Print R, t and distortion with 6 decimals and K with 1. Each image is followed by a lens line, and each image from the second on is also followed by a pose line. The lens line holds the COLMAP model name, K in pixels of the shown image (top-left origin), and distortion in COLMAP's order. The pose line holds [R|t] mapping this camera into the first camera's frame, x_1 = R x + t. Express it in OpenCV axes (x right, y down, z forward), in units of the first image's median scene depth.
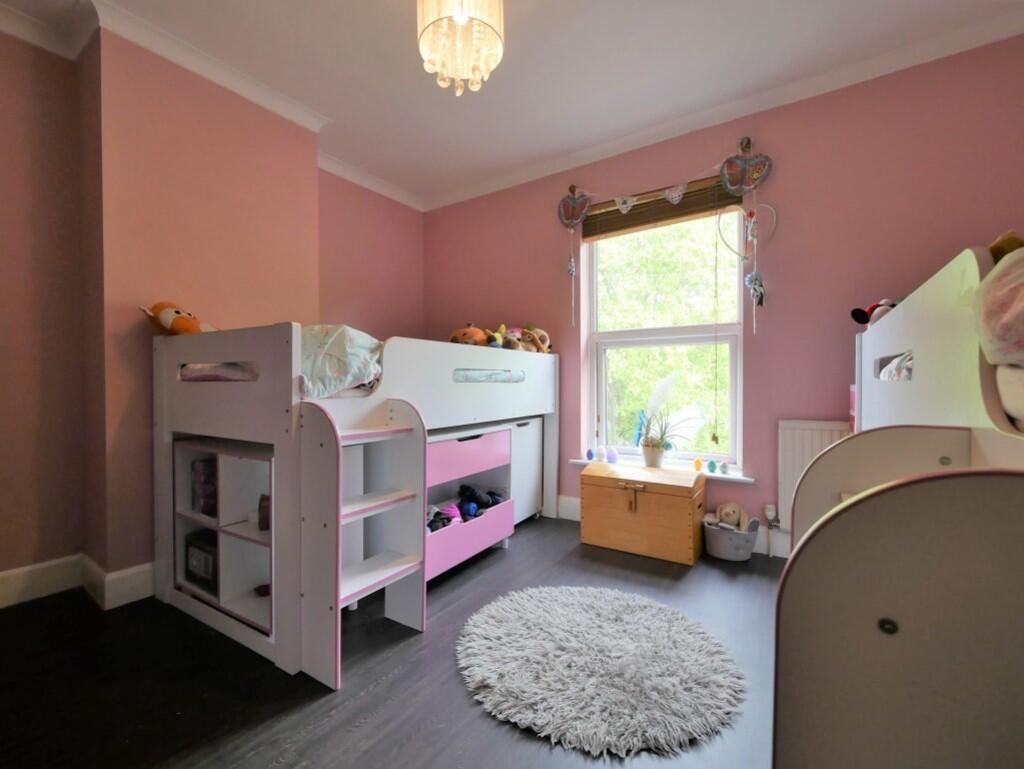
lens RADIAL K [[458.0, 0, 511.2], [0, 458.0, 385.2], [0, 0, 1]] dist [0.001185, 0.000166]
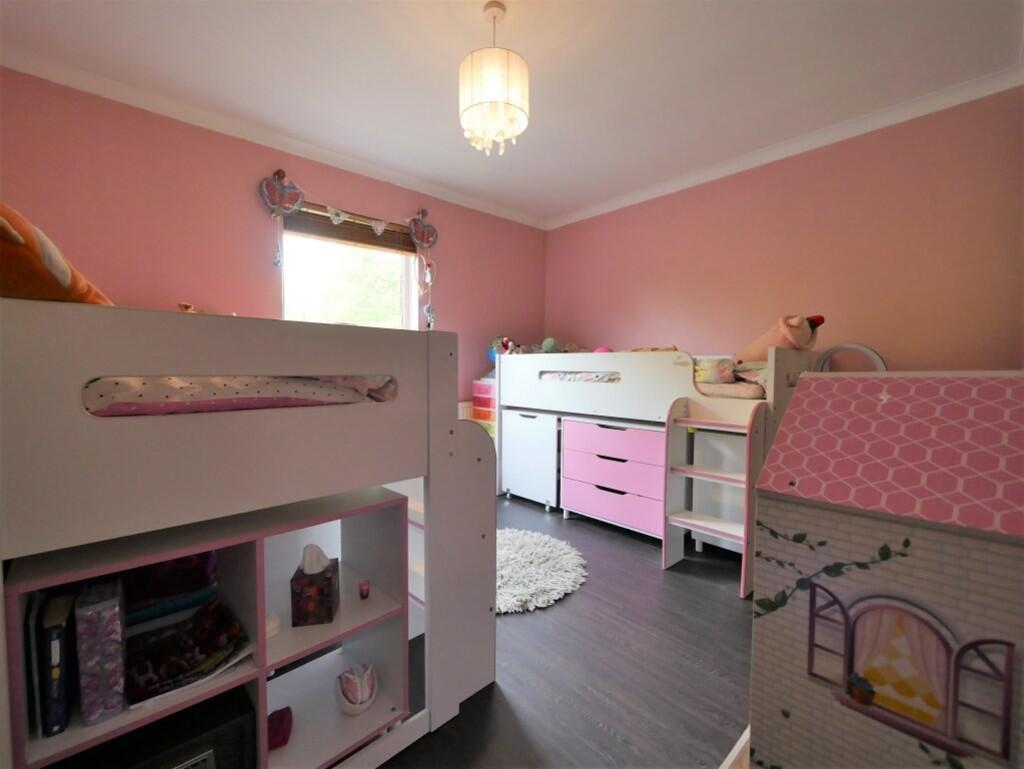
lens RADIAL K [[419.6, 0, 510.7], [0, 419.6, 386.7], [0, 0, 1]] dist [-0.001649, -0.000110]
pose [[0.257072, -0.039214, 0.965596, -0.660241], [-0.001911, 0.999154, 0.041085, -0.034822], [-0.966390, -0.012407, 0.256779, 0.363733]]
